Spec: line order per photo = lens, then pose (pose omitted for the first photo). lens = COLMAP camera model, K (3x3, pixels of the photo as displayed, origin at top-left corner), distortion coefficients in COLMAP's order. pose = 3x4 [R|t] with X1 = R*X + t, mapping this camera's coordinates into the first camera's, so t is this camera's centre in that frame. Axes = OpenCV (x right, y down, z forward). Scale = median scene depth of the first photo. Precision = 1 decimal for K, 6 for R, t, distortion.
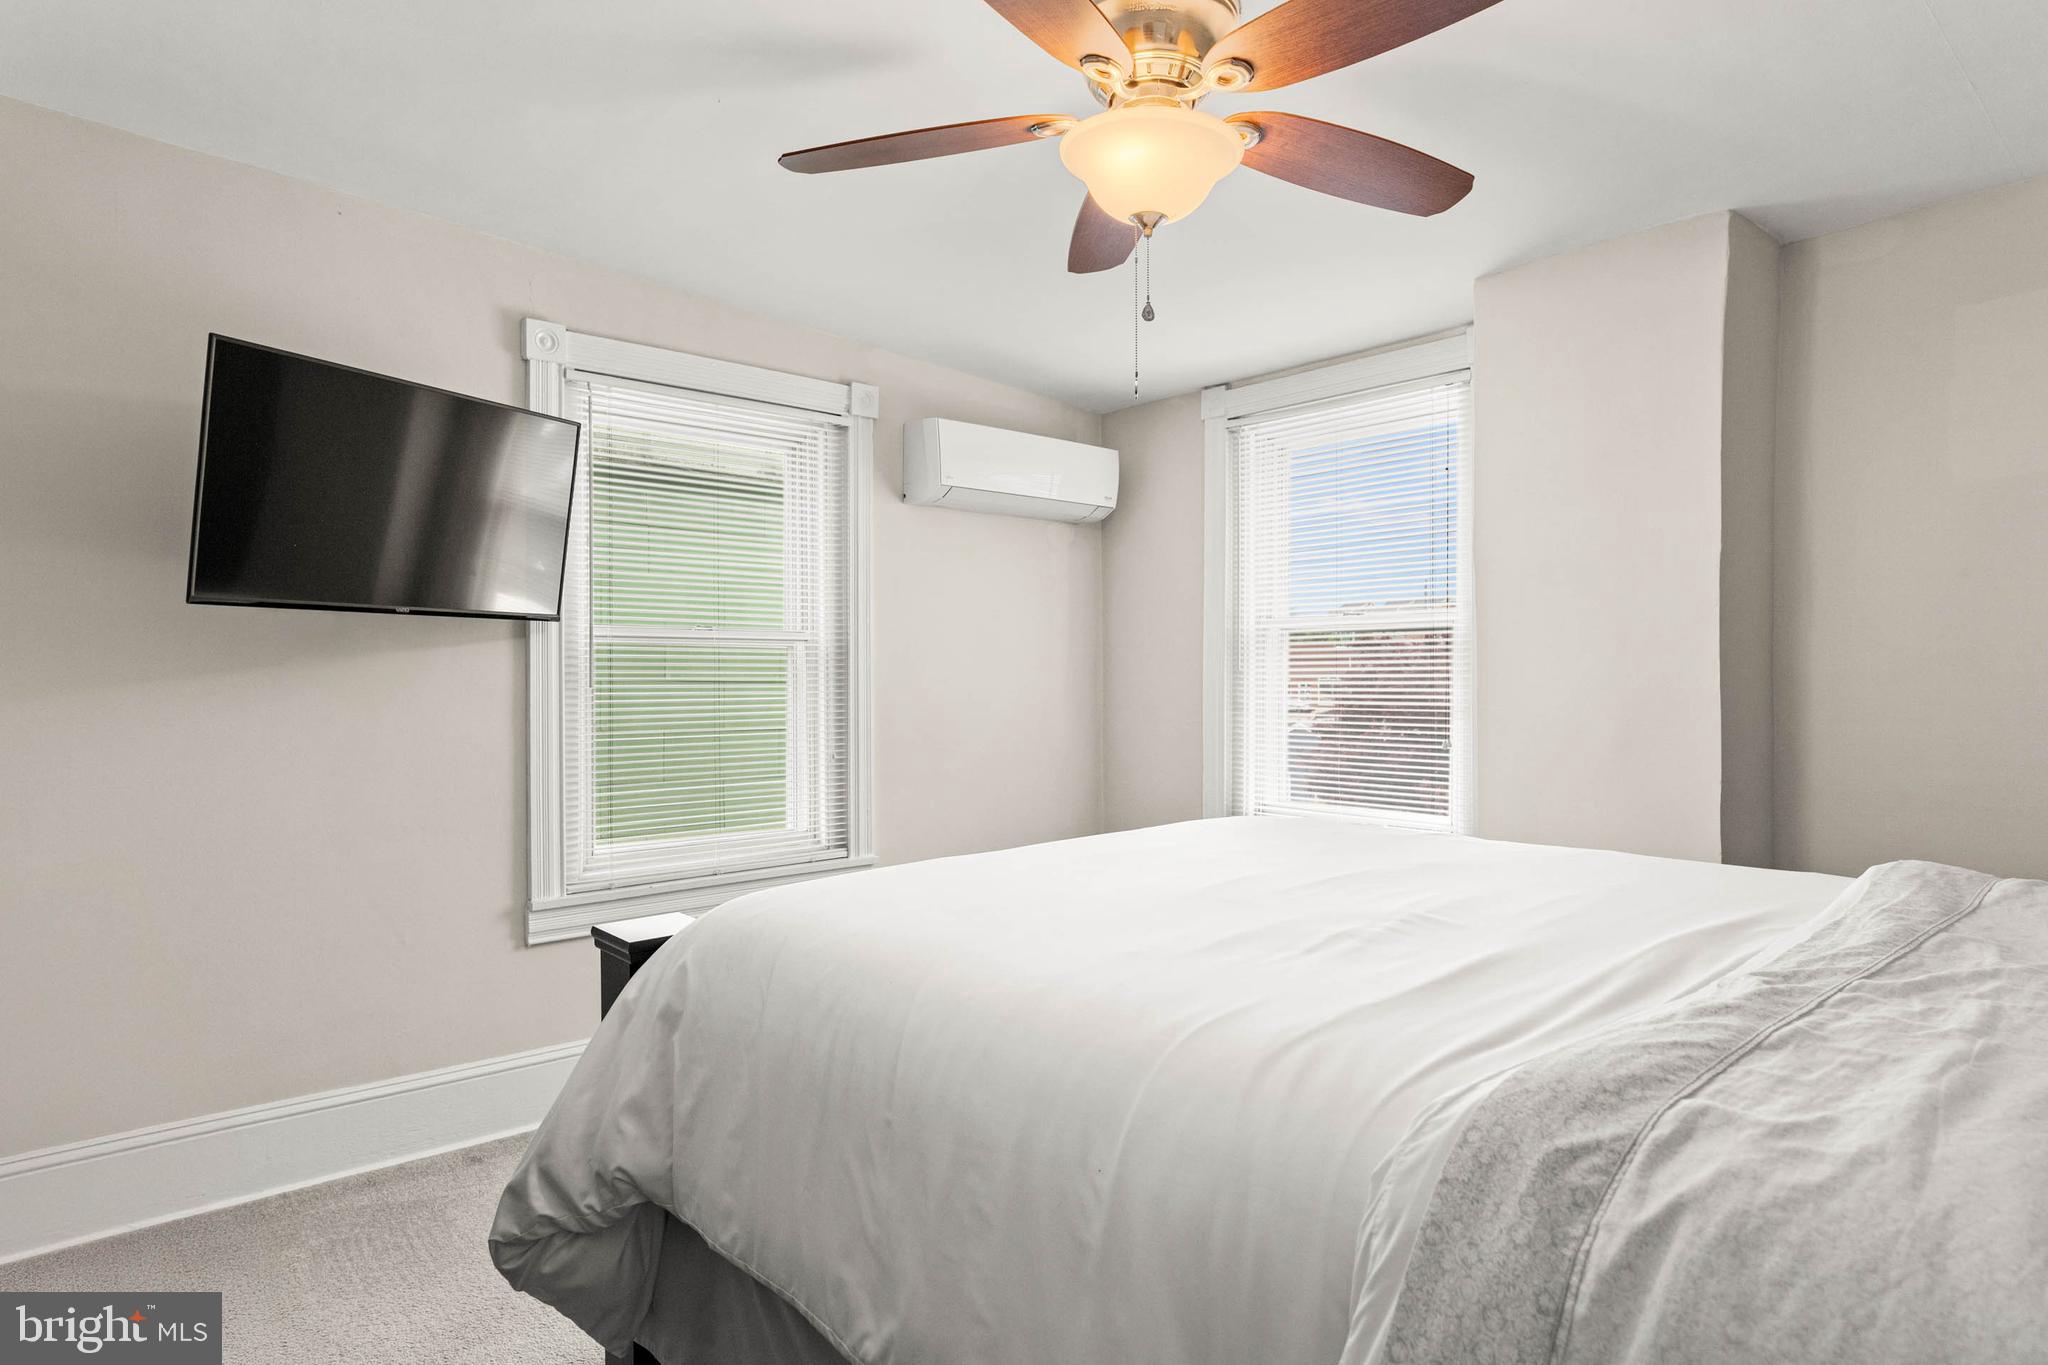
lens RADIAL K [[1181.9, 0, 1031.3], [0, 1181.9, 673.7], [0, 0, 1]] dist [-0.002758, 0.001203]
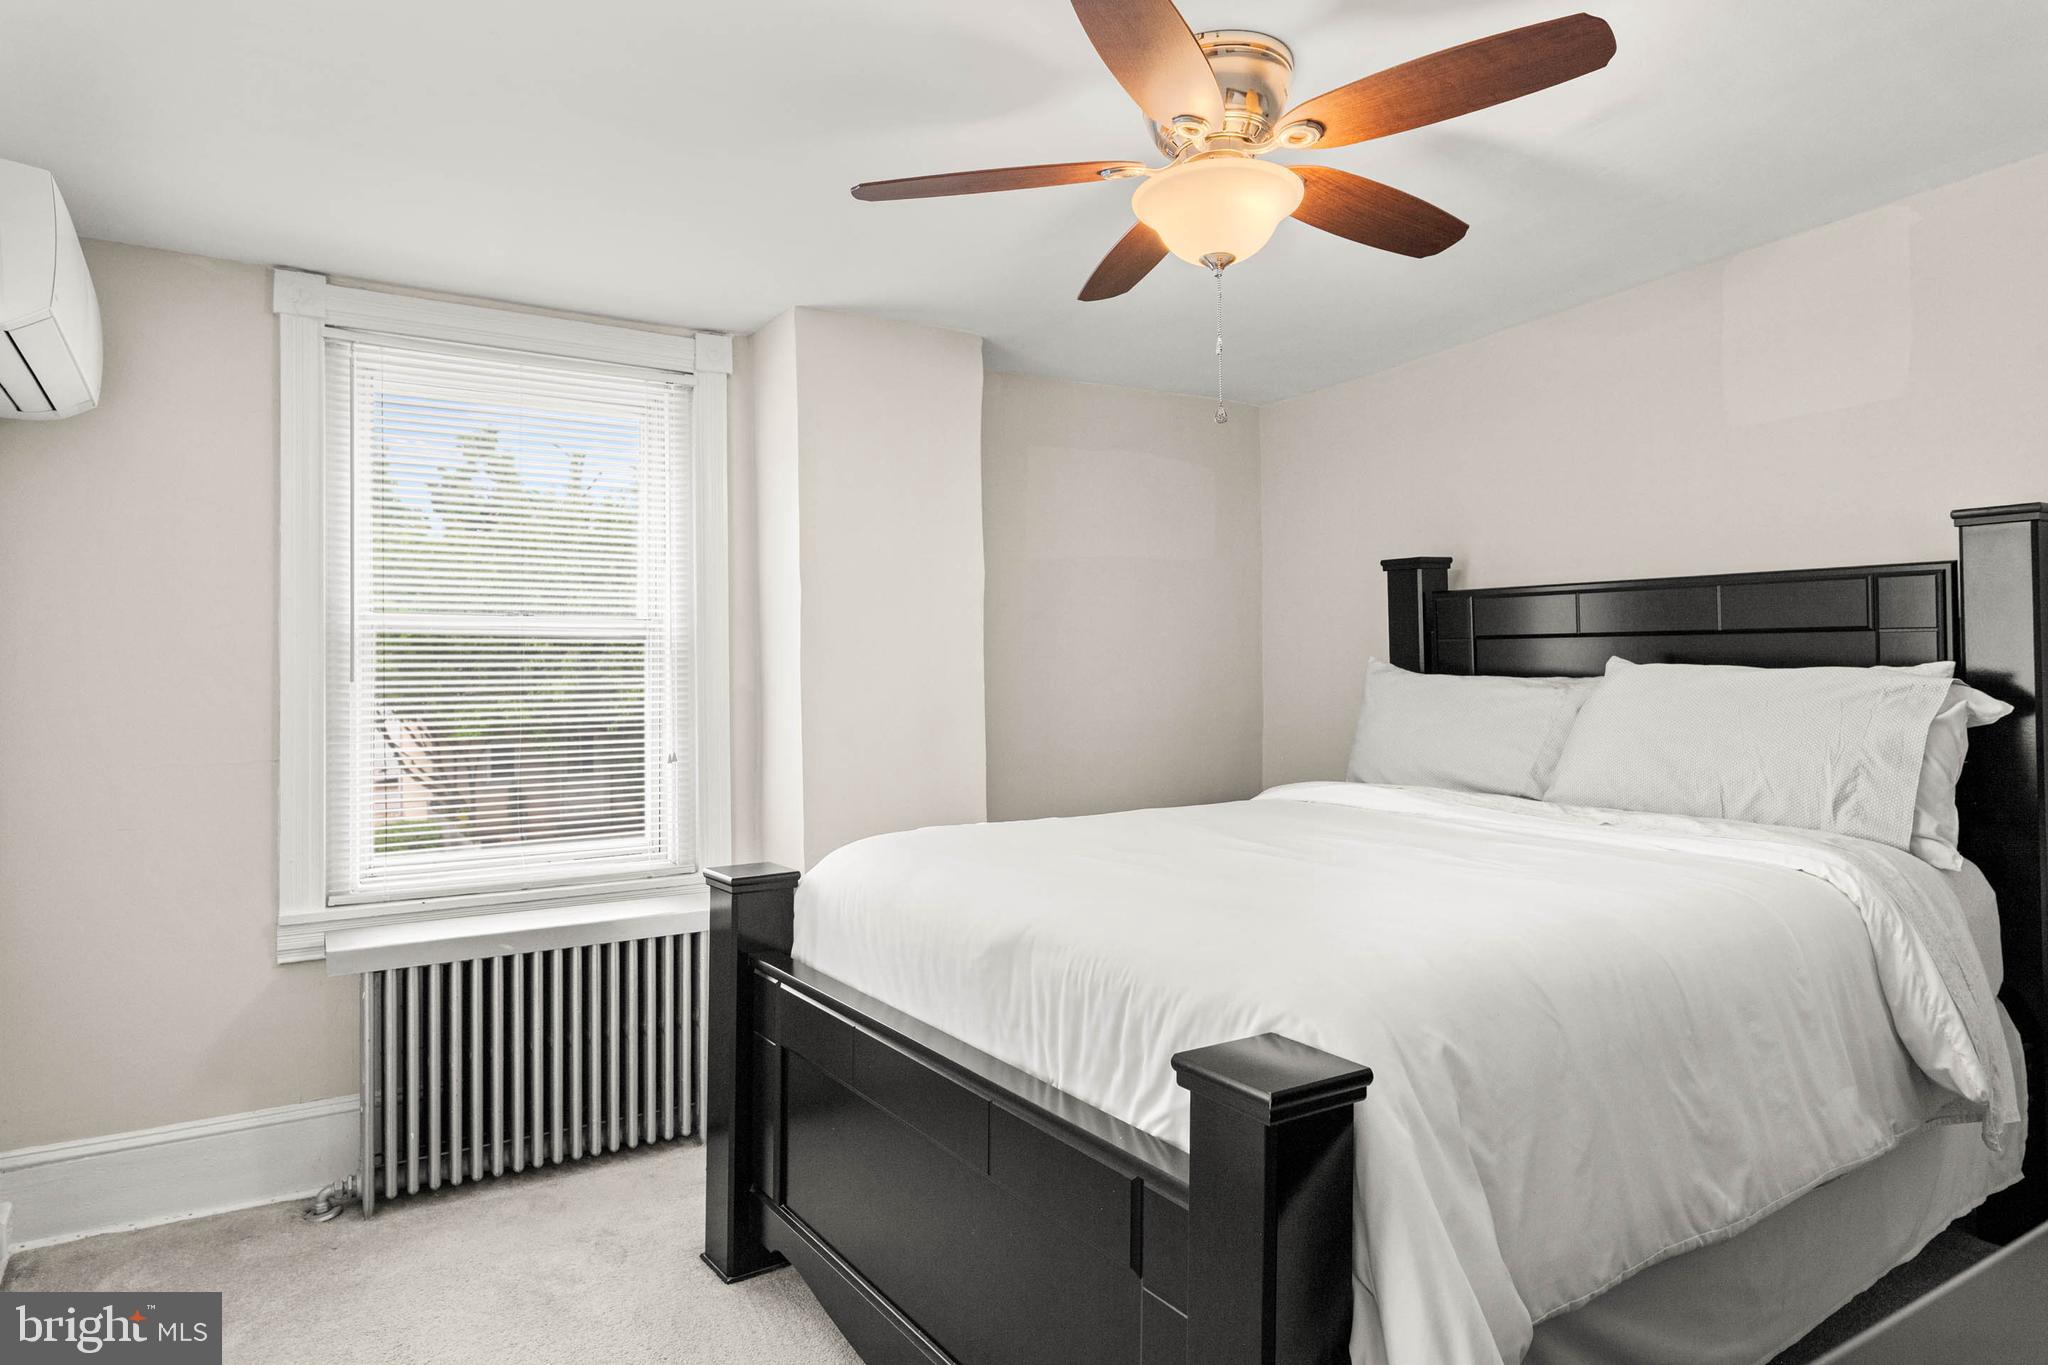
lens RADIAL K [[1181.9, 0, 1036.8], [0, 1181.9, 671.8], [0, 0, 1]] dist [-0.002758, 0.001203]
pose [[0.120433, -0.001444, 0.992720, -0.517540], [0.010104, 0.999949, 0.000229, -0.007109], [-0.992670, 0.010003, 0.120442, 0.544317]]
